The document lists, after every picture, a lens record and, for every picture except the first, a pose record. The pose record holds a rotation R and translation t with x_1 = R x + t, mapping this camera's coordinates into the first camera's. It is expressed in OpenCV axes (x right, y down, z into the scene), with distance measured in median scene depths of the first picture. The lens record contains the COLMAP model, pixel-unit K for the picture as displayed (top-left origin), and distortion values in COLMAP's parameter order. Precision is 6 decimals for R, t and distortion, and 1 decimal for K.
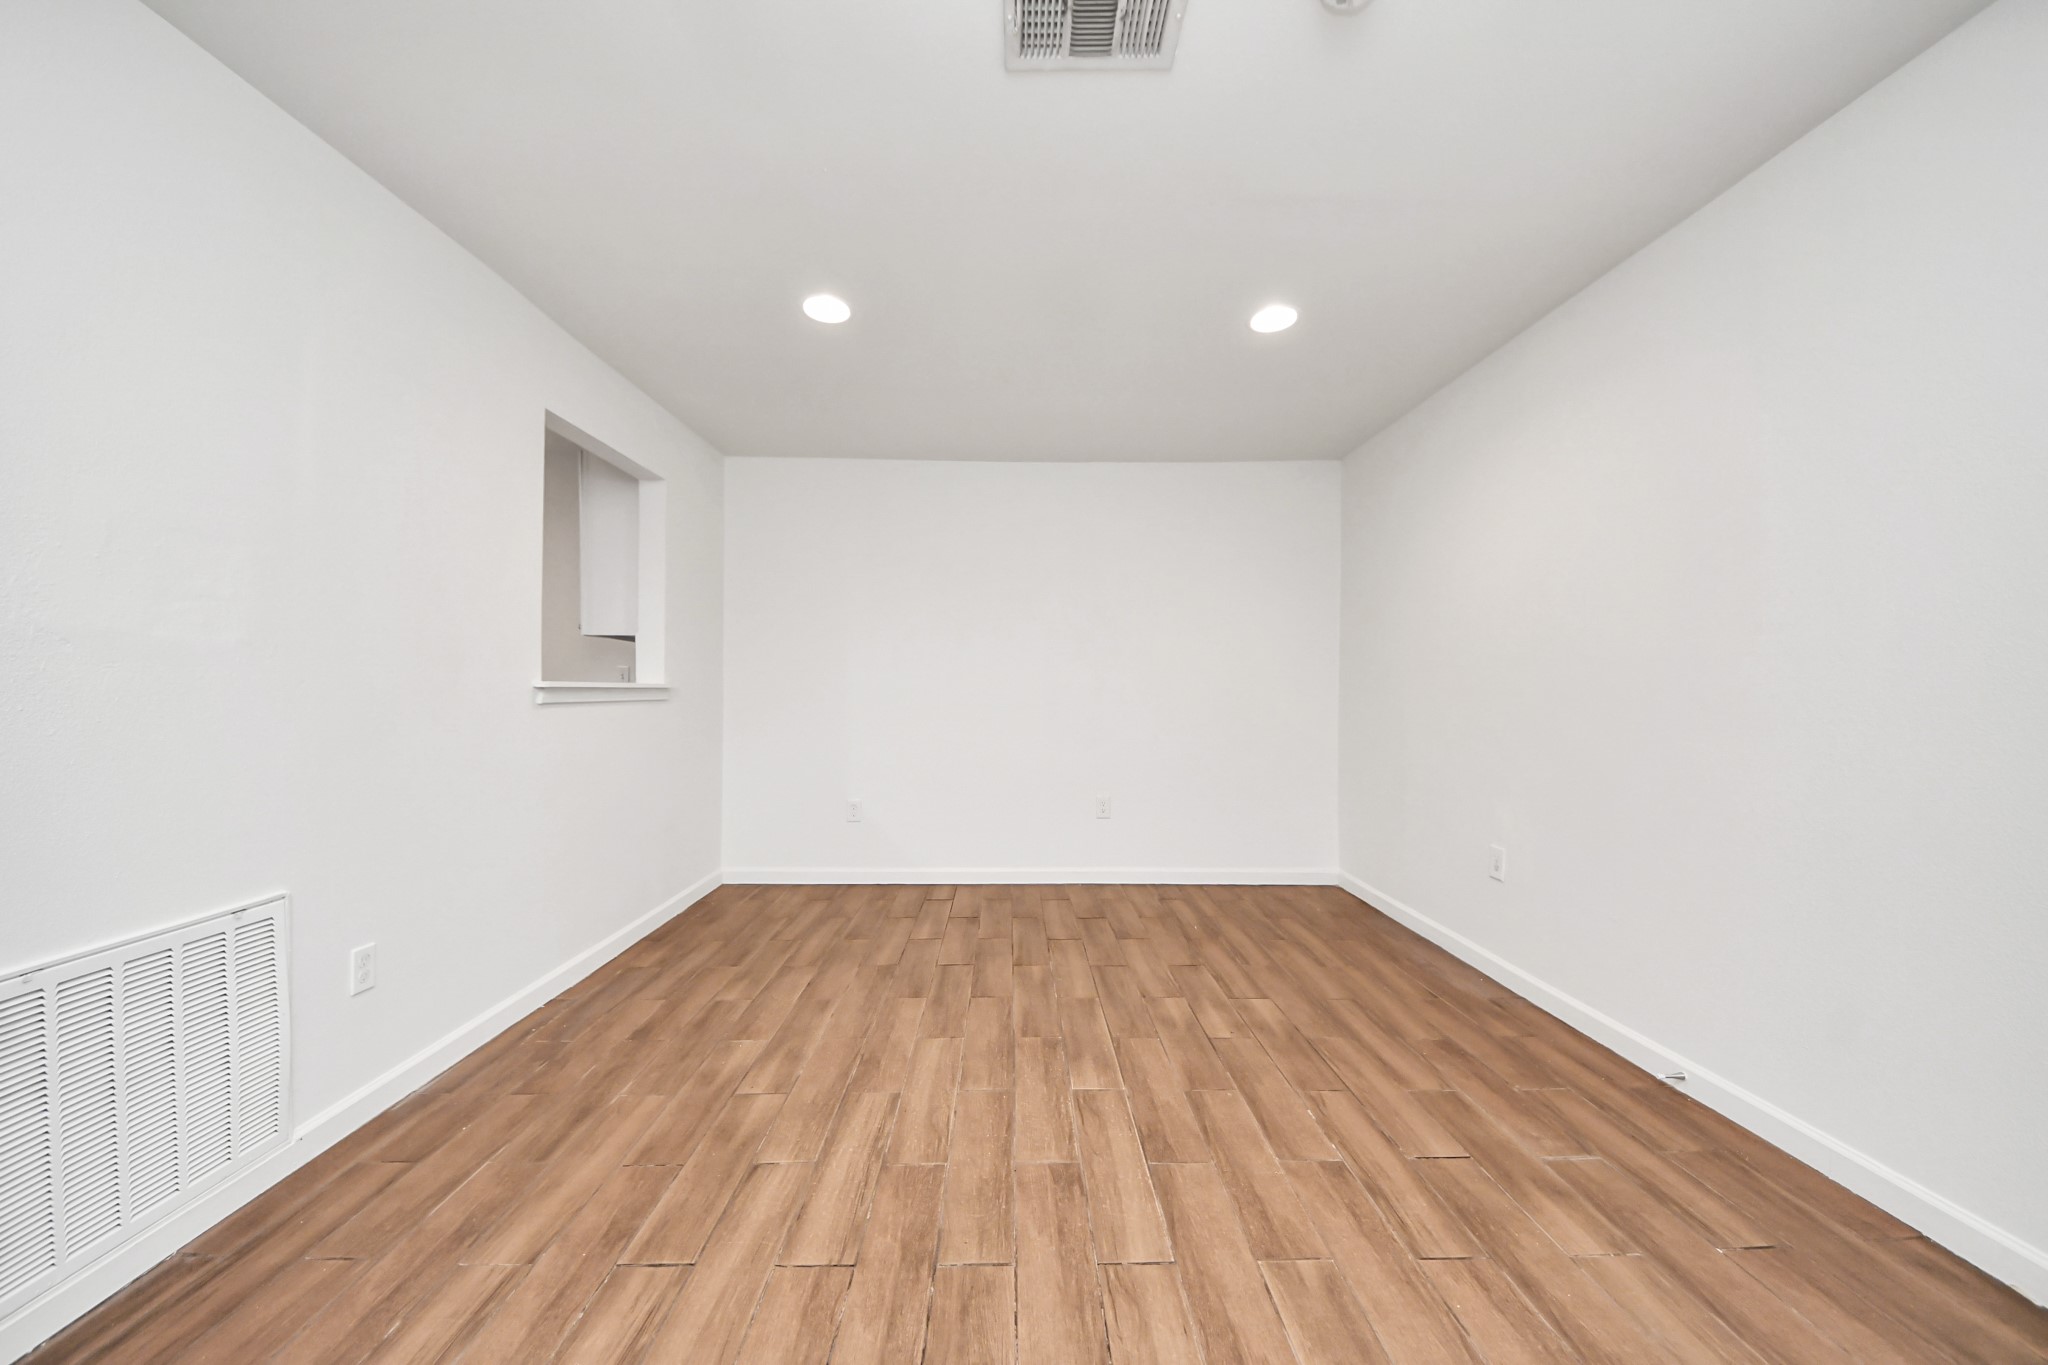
lens RADIAL K [[741.6, 0, 1035.8], [0, 741.6, 682.2], [0, 0, 1]] dist [-0.026478, -0.002836]
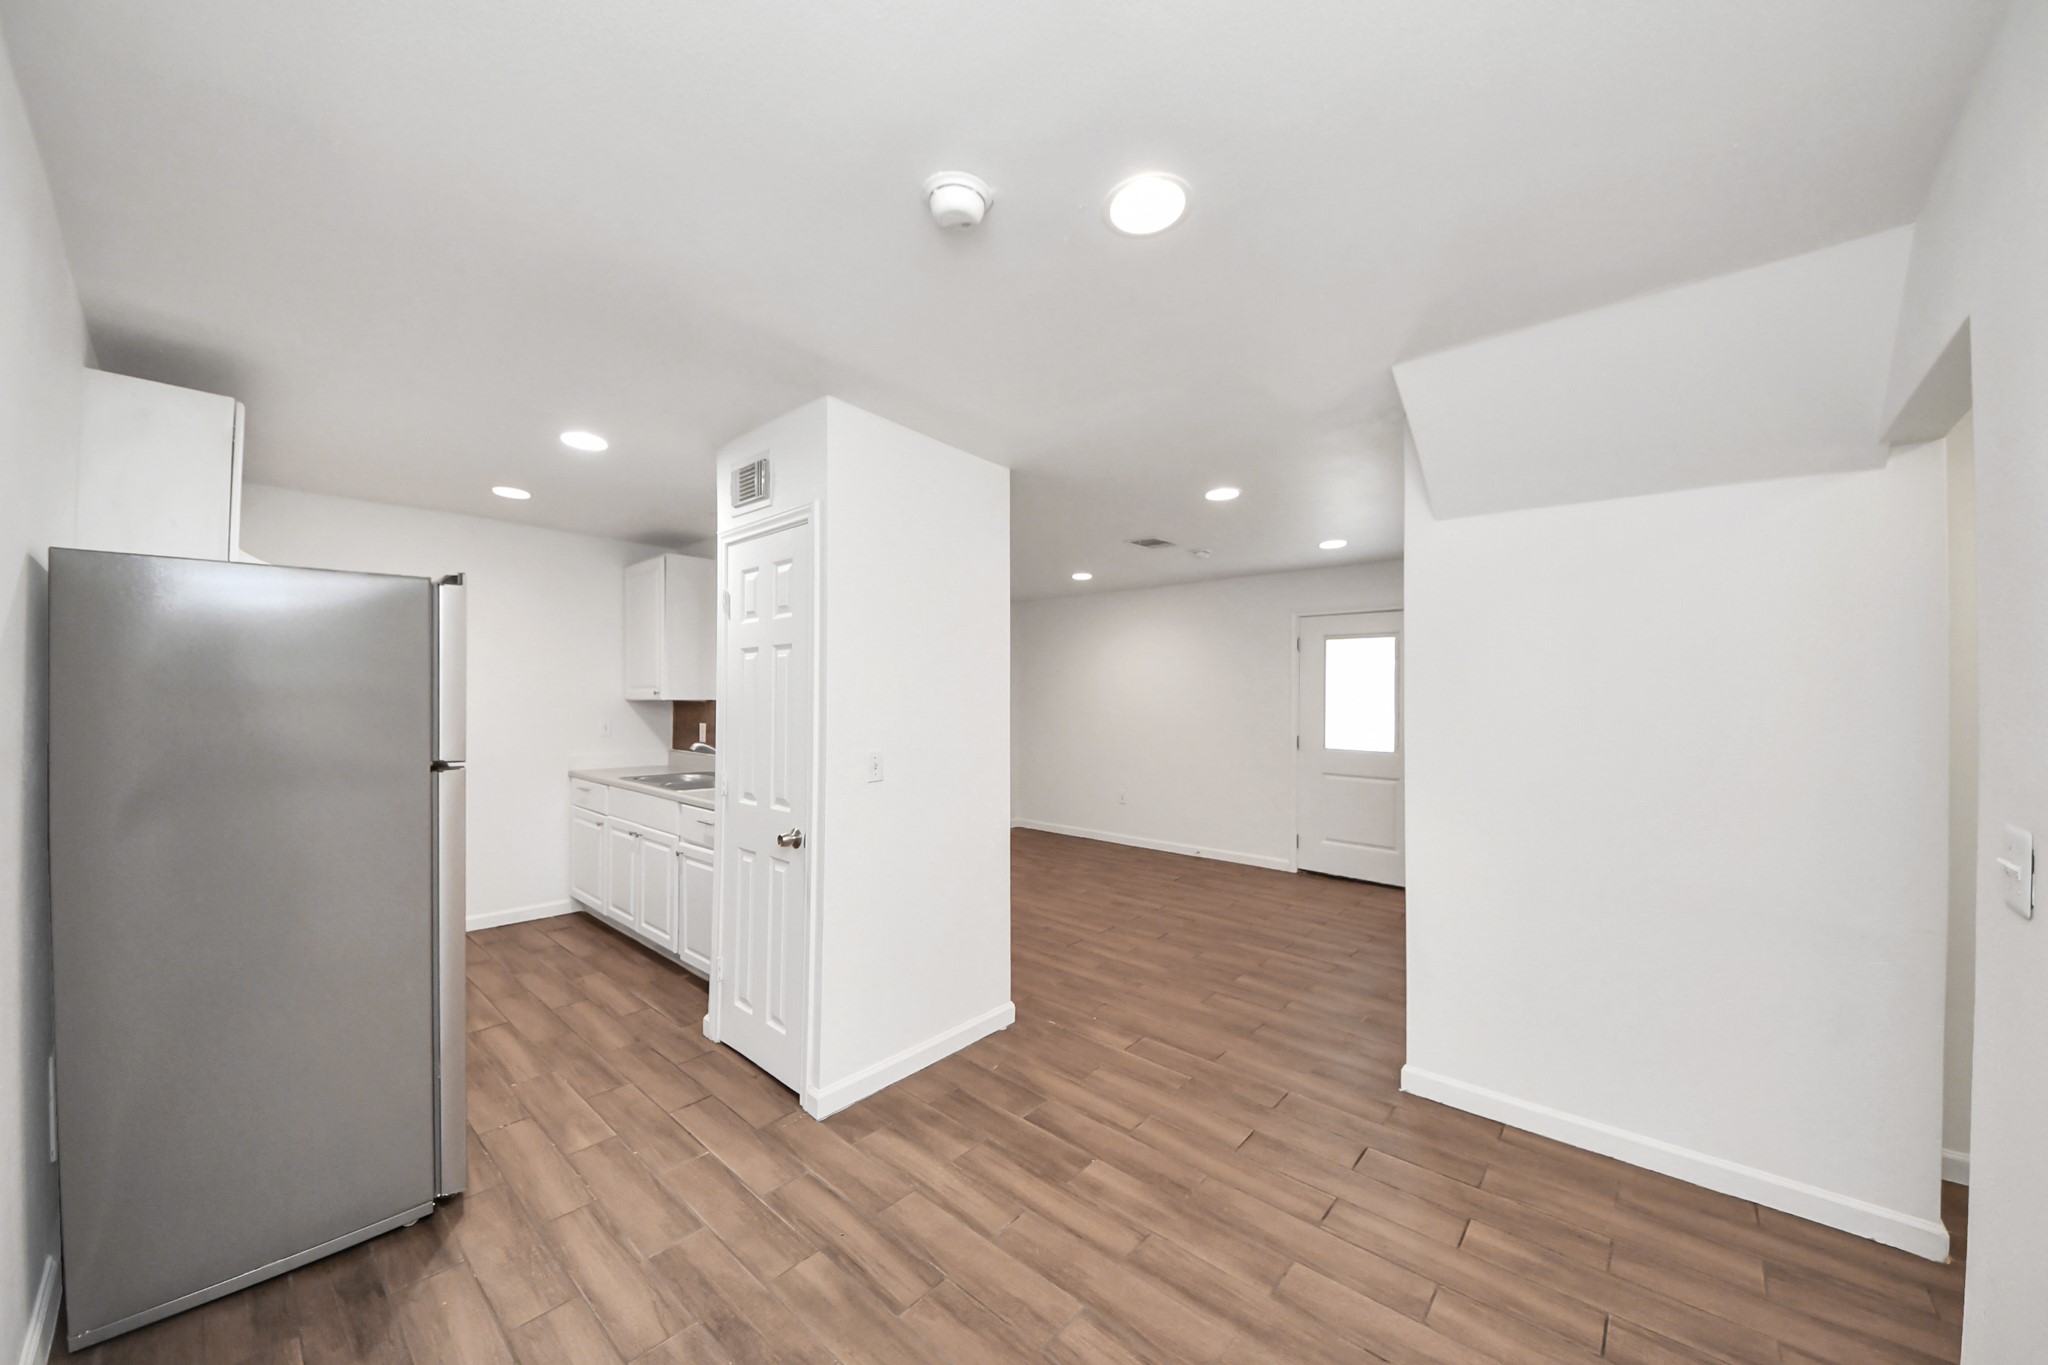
lens RADIAL K [[731.6, 0, 1084.8], [0, 731.6, 693.3], [0, 0, 1]] dist [-0.016298, -0.000137]
pose [[0.617510, 0.011508, 0.786479, -2.326203], [-0.021387, 0.999769, 0.002163, -0.192420], [-0.786272, -0.018156, 0.617613, -0.711105]]
